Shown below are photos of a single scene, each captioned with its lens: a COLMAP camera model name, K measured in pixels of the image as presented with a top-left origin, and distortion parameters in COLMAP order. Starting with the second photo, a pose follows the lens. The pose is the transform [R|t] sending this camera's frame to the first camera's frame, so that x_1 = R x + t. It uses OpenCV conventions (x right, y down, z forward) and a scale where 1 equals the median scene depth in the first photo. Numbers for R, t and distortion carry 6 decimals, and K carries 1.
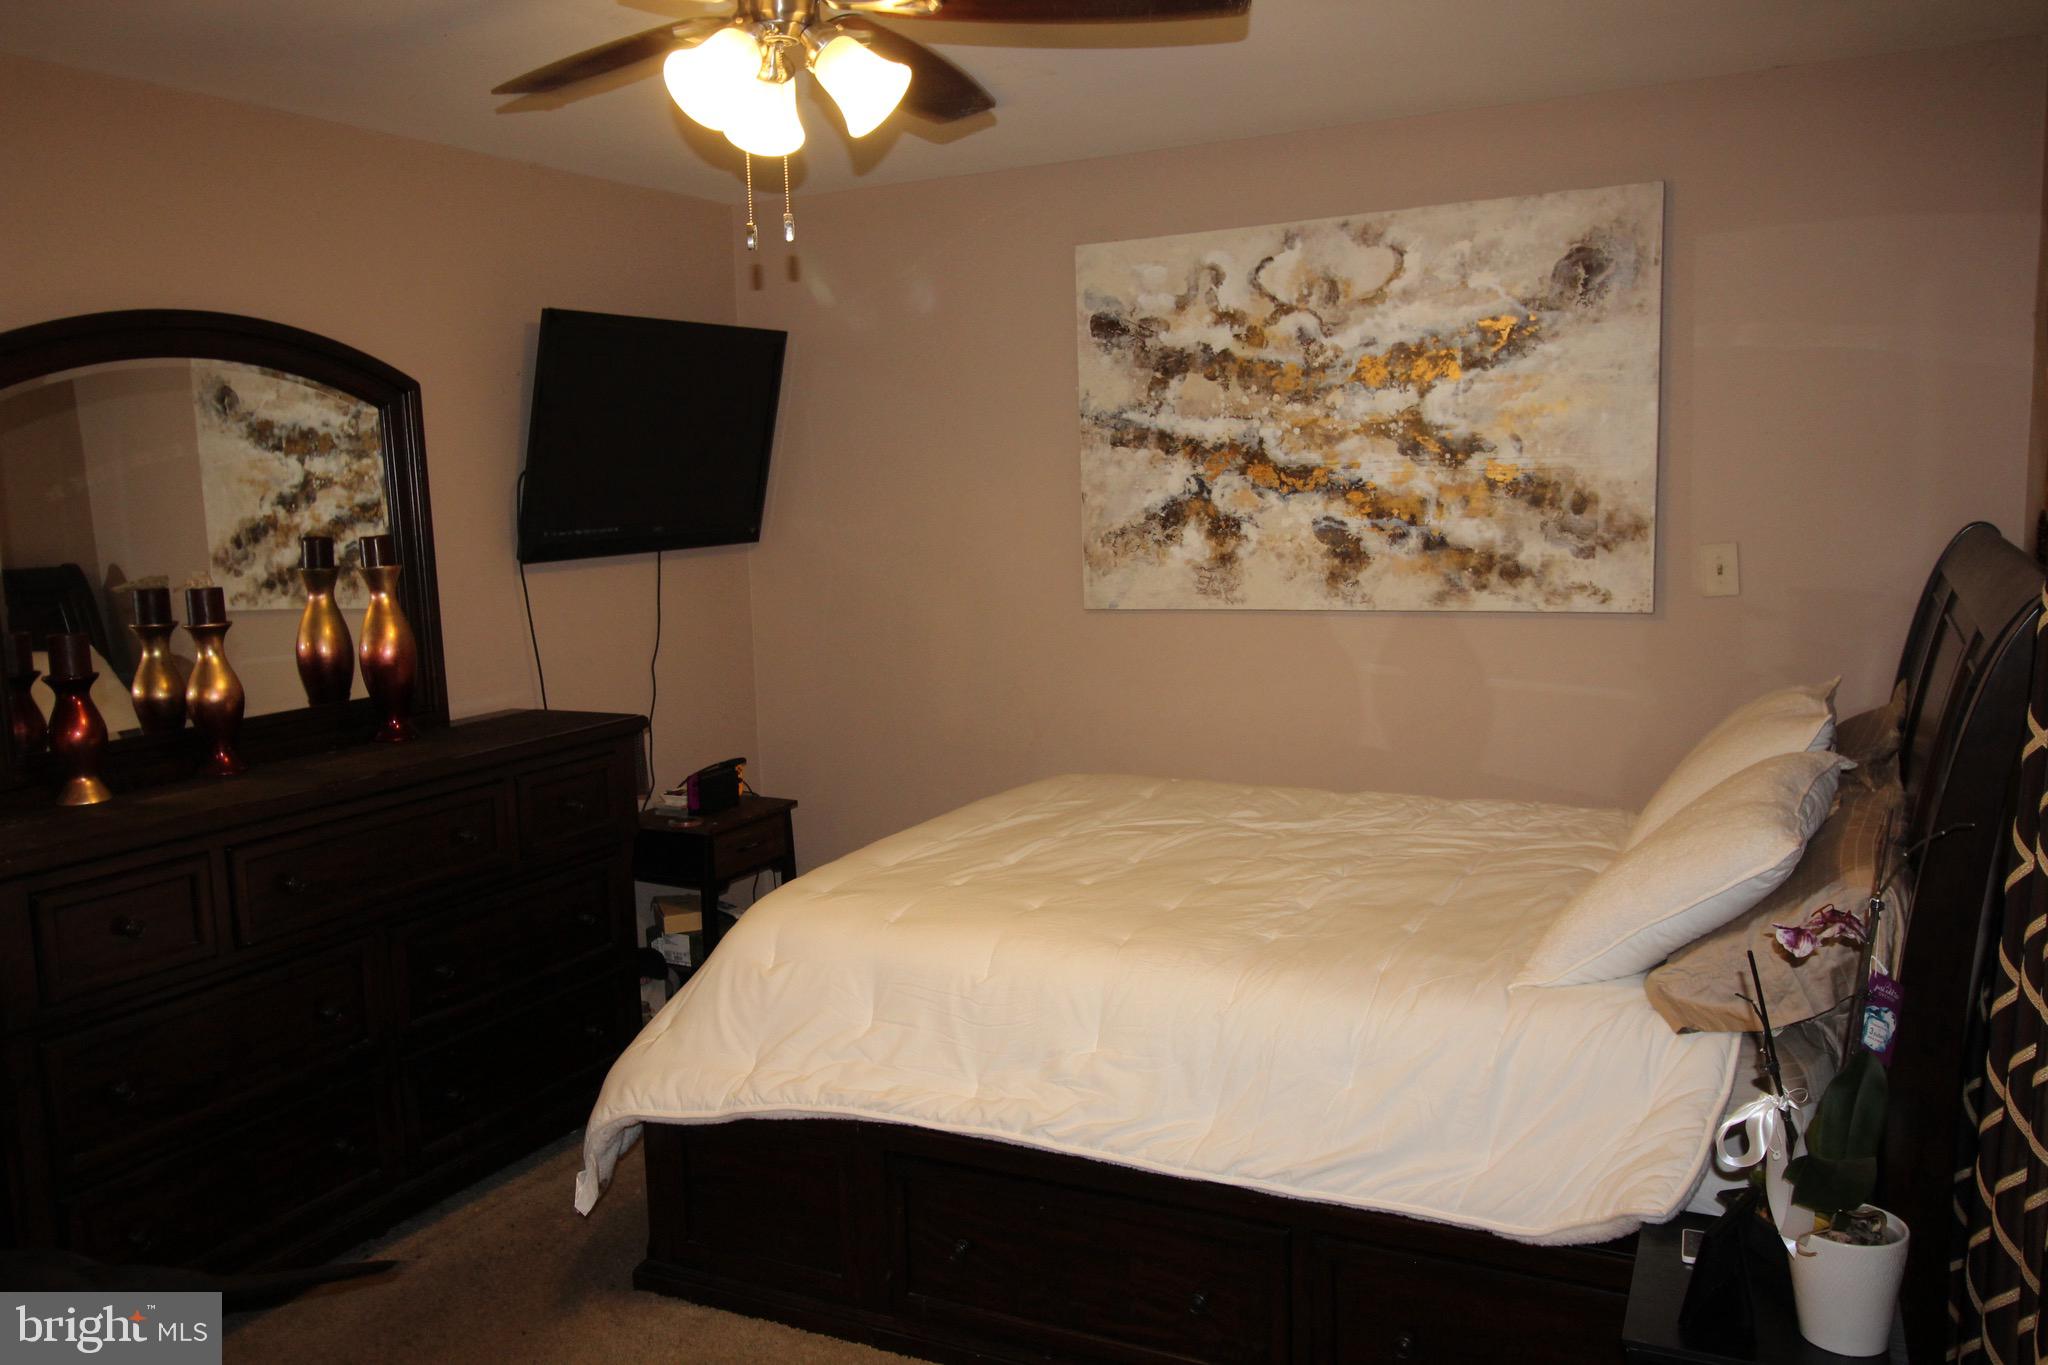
lens RADIAL K [[1614.8, 0, 1026.9], [0, 1614.8, 688.2], [0, 0, 1]] dist [0.000840, 0.016314]
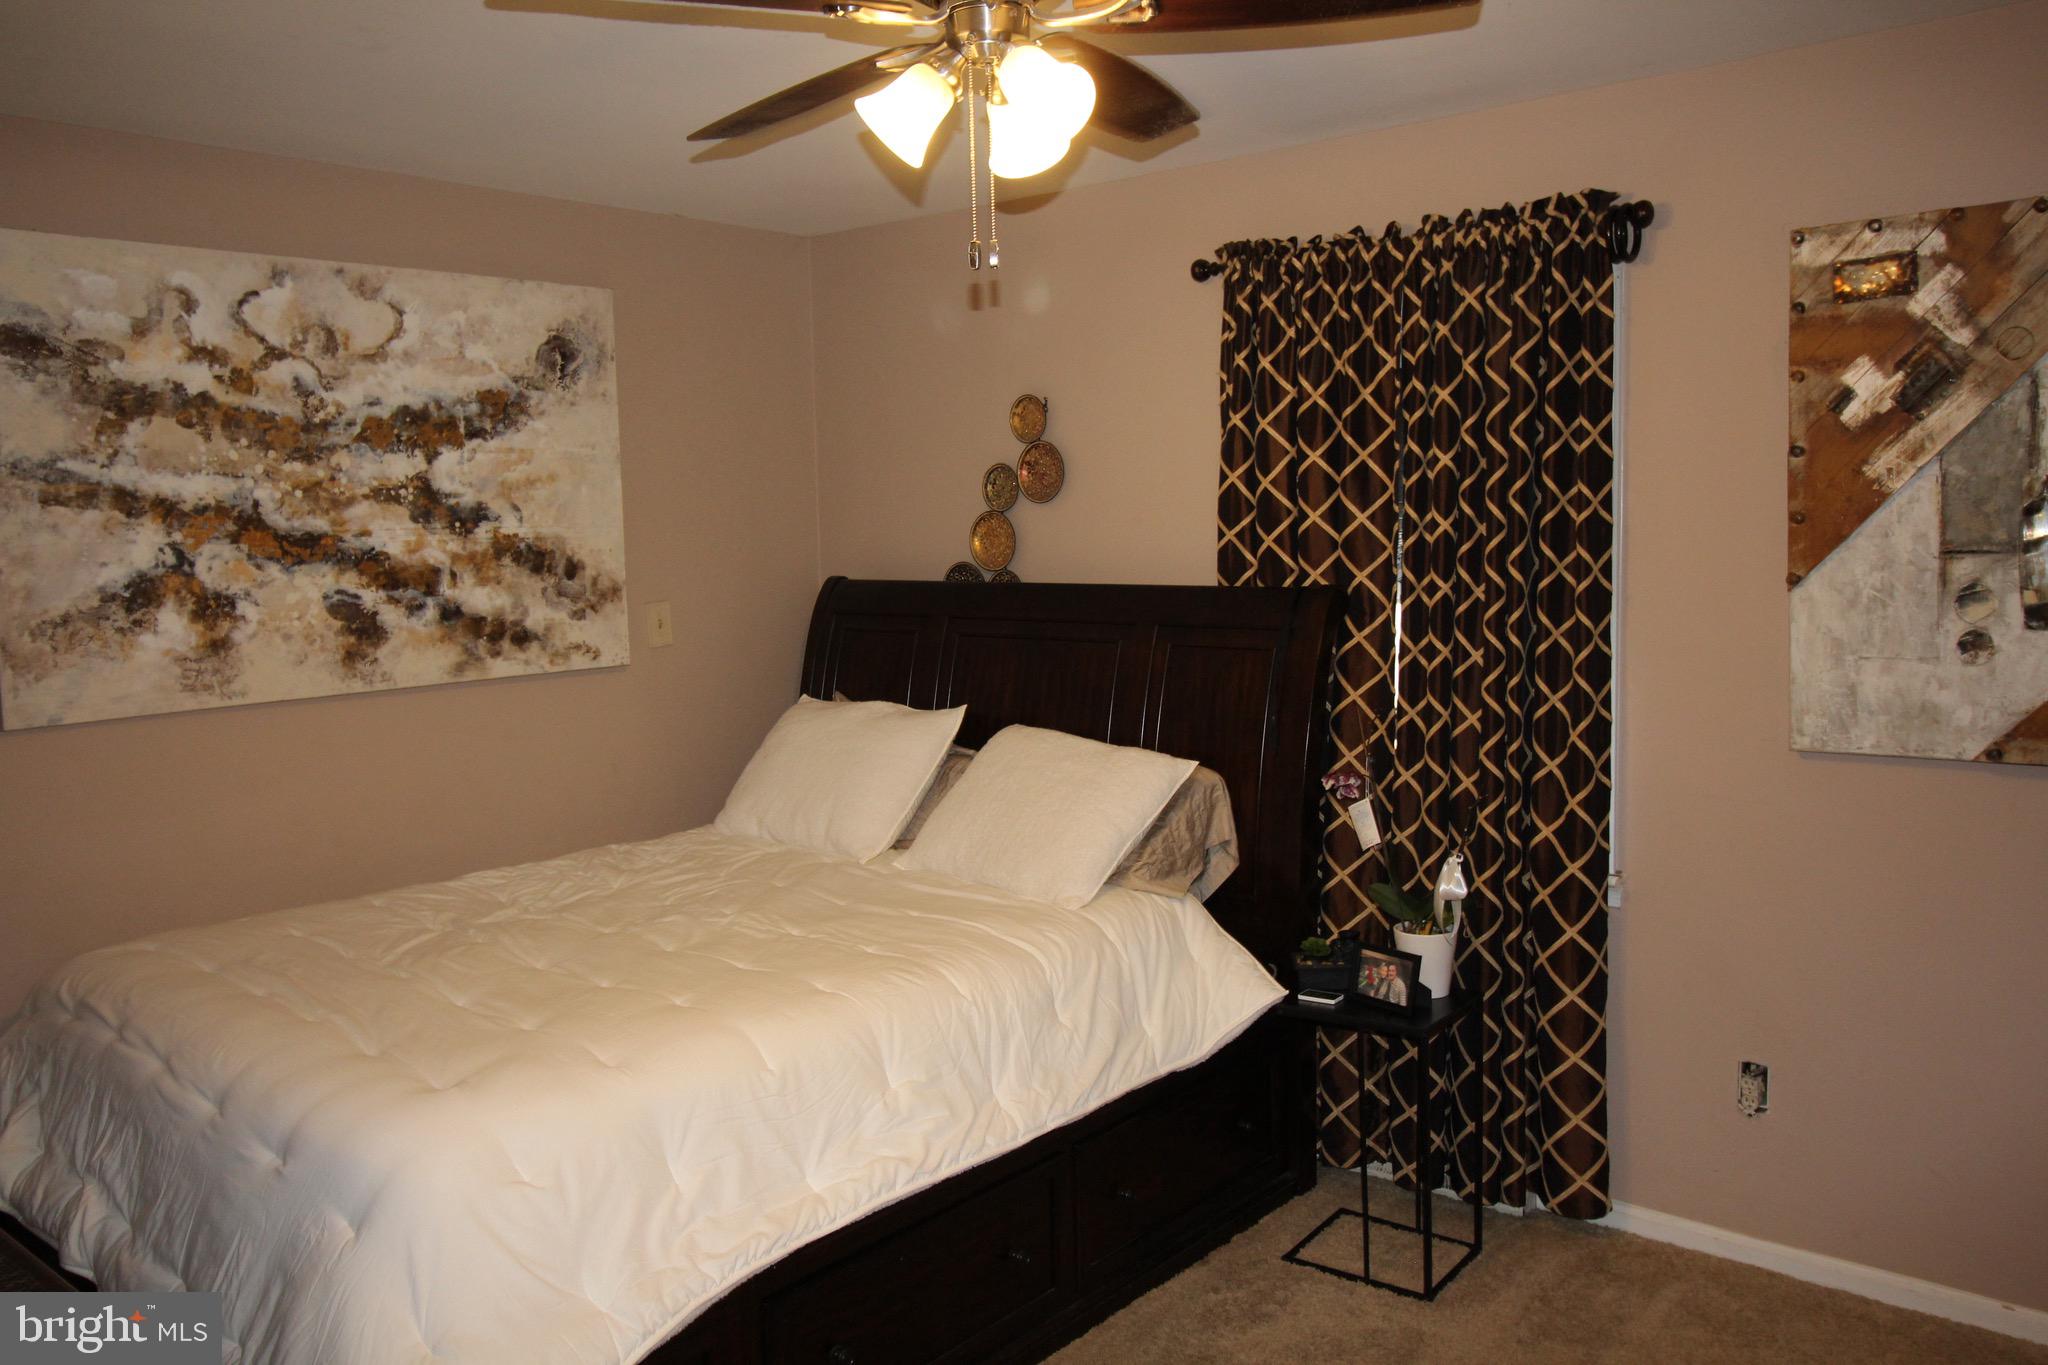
lens RADIAL K [[1614.8, 0, 1026.2], [0, 1614.8, 675.5], [0, 0, 1]] dist [0.000840, 0.016314]
pose [[0.236959, -0.068862, 0.969076, -0.604582], [0.146088, 0.988669, 0.034533, -0.035071], [-0.960473, 0.133388, 0.244334, 0.427366]]
